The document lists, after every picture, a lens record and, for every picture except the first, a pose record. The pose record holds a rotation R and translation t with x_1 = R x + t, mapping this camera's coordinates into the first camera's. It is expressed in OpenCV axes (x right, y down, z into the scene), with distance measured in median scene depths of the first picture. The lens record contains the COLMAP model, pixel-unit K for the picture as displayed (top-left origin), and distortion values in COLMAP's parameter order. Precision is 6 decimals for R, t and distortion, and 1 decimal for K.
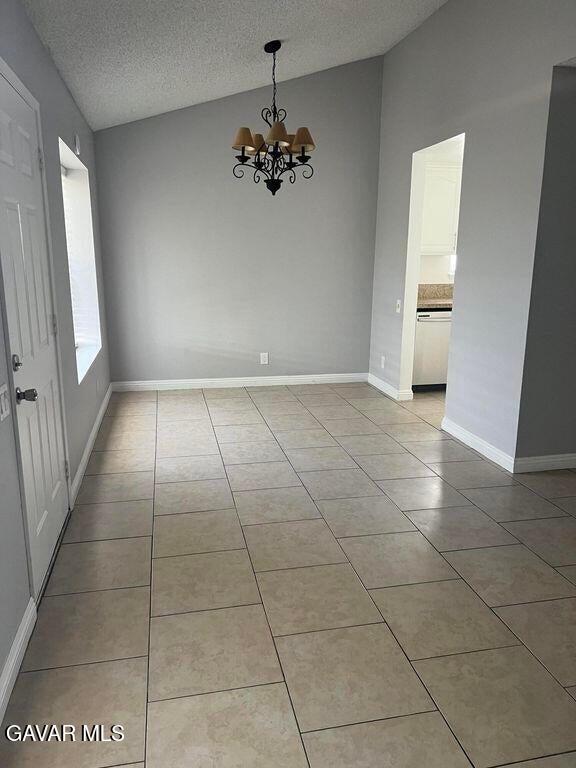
lens RADIAL K [[574.4, 0, 288.8], [0, 574.4, 381.9], [0, 0, 1]] dist [0.054516, -0.064352]
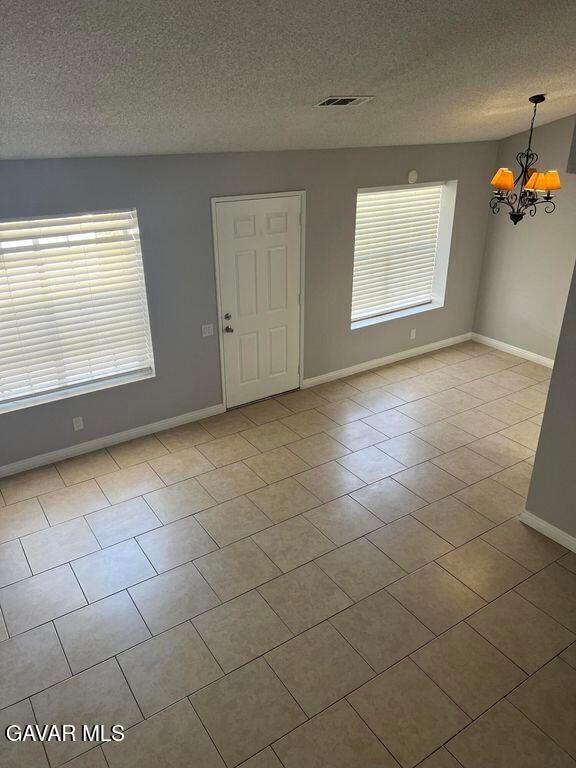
lens RADIAL K [[574.4, 0, 283.0], [0, 574.4, 381.2], [0, 0, 1]] dist [0.054516, -0.064352]
pose [[0.365028, 0.377041, -0.851231, 1.139174], [-0.199965, 0.924736, 0.323849, -0.385567], [0.909268, 0.052002, 0.412950, 0.109509]]
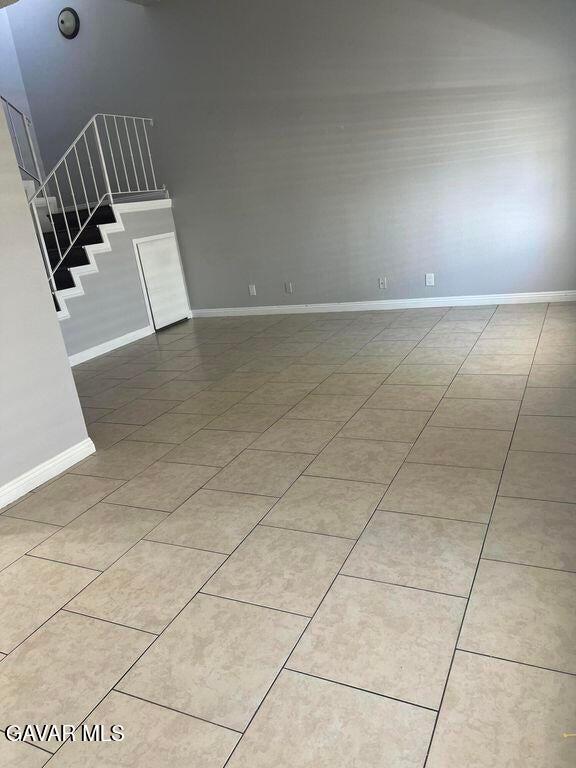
lens RADIAL K [[574.4, 0, 277.2], [0, 574.4, 392.2], [0, 0, 1]] dist [0.054516, -0.064352]
pose [[-0.772947, -0.104082, 0.625875, -0.430190], [0.265430, 0.842935, 0.467982, -0.293836], [-0.576281, 0.527851, -0.623918, 1.440992]]
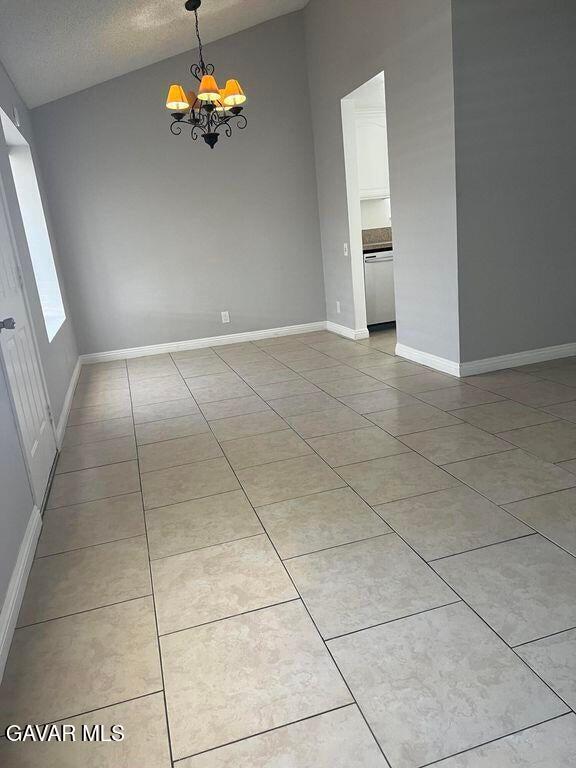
lens RADIAL K [[574.4, 0, 290.2], [0, 574.4, 386.1], [0, 0, 1]] dist [0.054516, -0.064352]
pose [[0.991268, -0.122187, 0.049589, 0.010932], [0.120512, 0.992077, 0.035487, 0.101719], [-0.053532, -0.029201, 0.998139, -0.085228]]
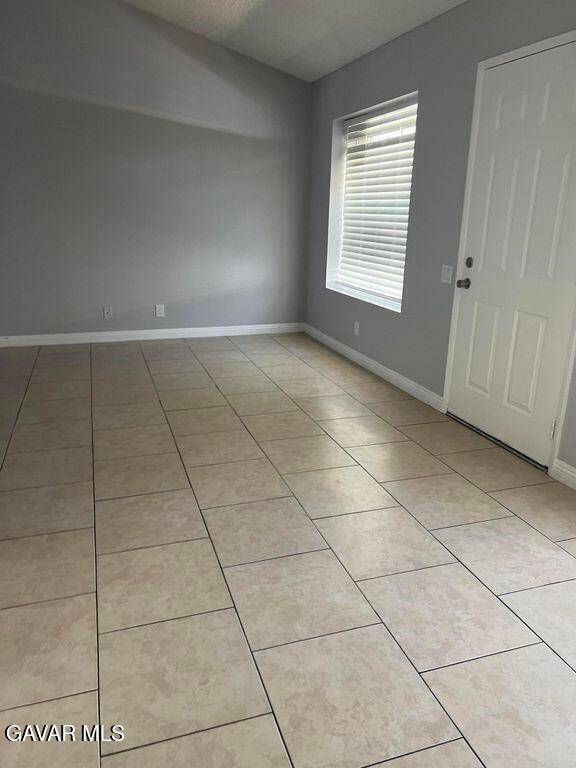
lens RADIAL K [[574.4, 0, 282.8], [0, 574.4, 391.5], [0, 0, 1]] dist [0.054516, -0.064352]
pose [[-0.994783, 0.011930, -0.101318, 0.129776], [-0.041376, 0.860611, 0.507579, -0.312775], [0.093251, 0.509122, -0.855628, 1.511167]]
